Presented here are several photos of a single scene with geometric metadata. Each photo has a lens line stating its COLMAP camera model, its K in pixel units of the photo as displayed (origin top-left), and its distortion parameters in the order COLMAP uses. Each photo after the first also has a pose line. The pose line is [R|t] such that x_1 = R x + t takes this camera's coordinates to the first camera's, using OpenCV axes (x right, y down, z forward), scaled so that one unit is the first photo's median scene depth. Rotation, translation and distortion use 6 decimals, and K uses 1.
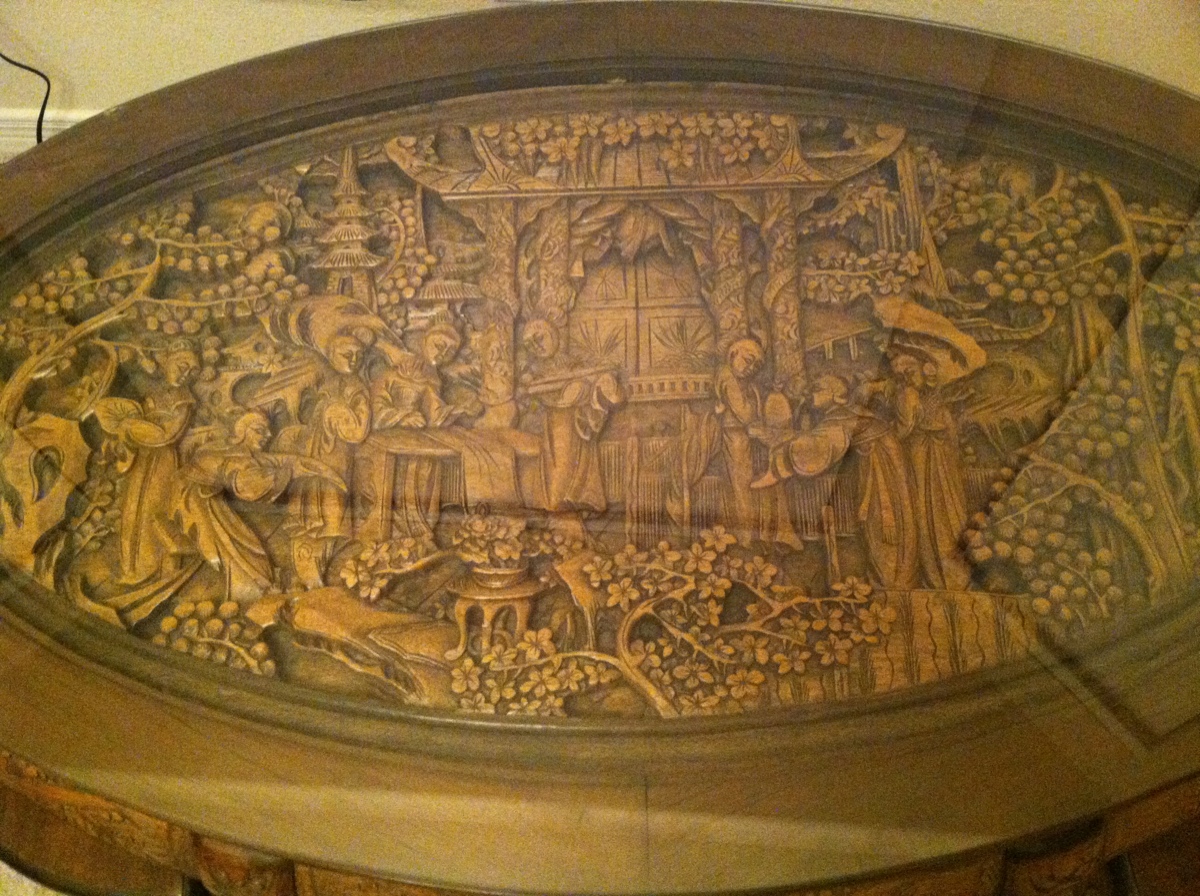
lens RADIAL K [[1223.0, 0, 600.0], [0, 1223.0, 448.0], [0, 0, 1]] dist [0.106938, -0.388488]
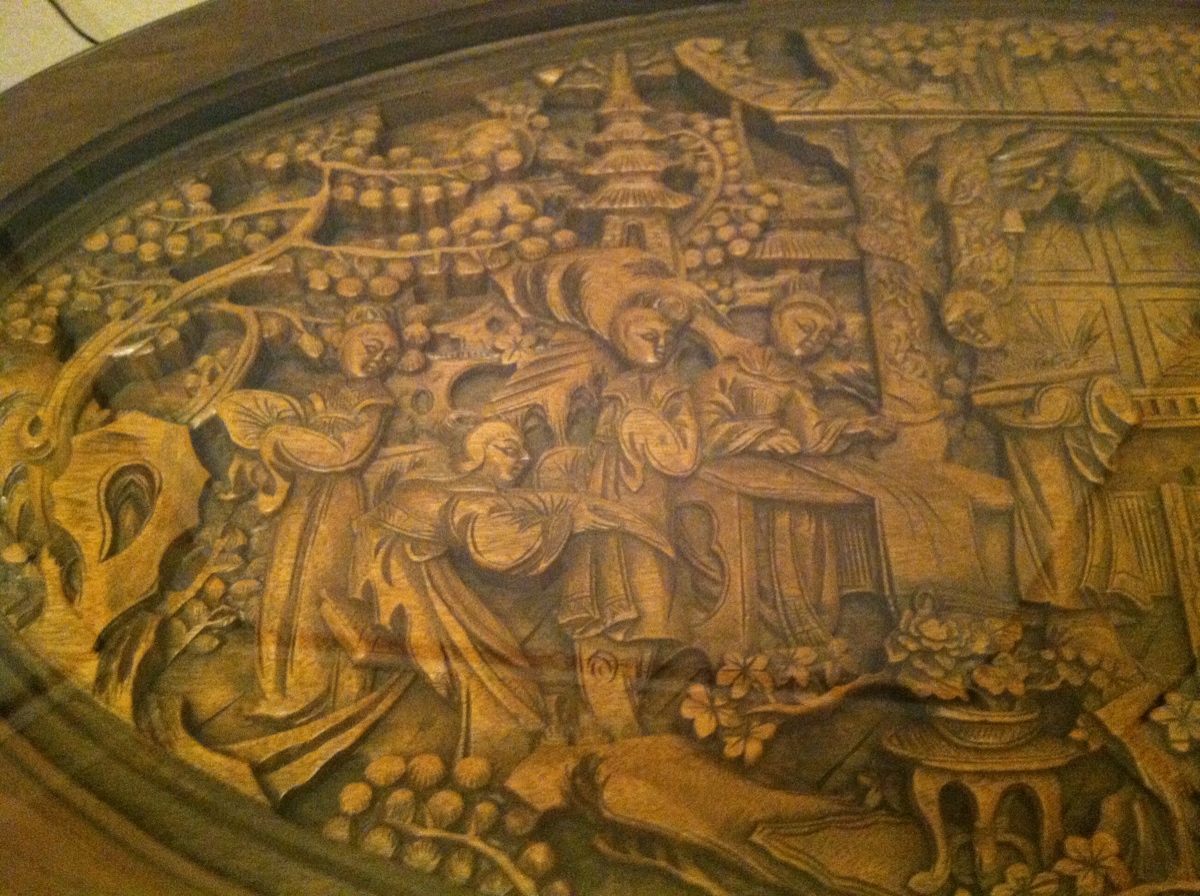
lens RADIAL K [[1223.0, 0, 600.0], [0, 1223.0, 448.0], [0, 0, 1]] dist [0.106938, -0.388488]
pose [[0.999420, 0.033816, -0.004061, -0.231235], [-0.034051, 0.989423, -0.141004, 0.062686], [-0.000750, 0.141060, 0.990001, 0.436801]]
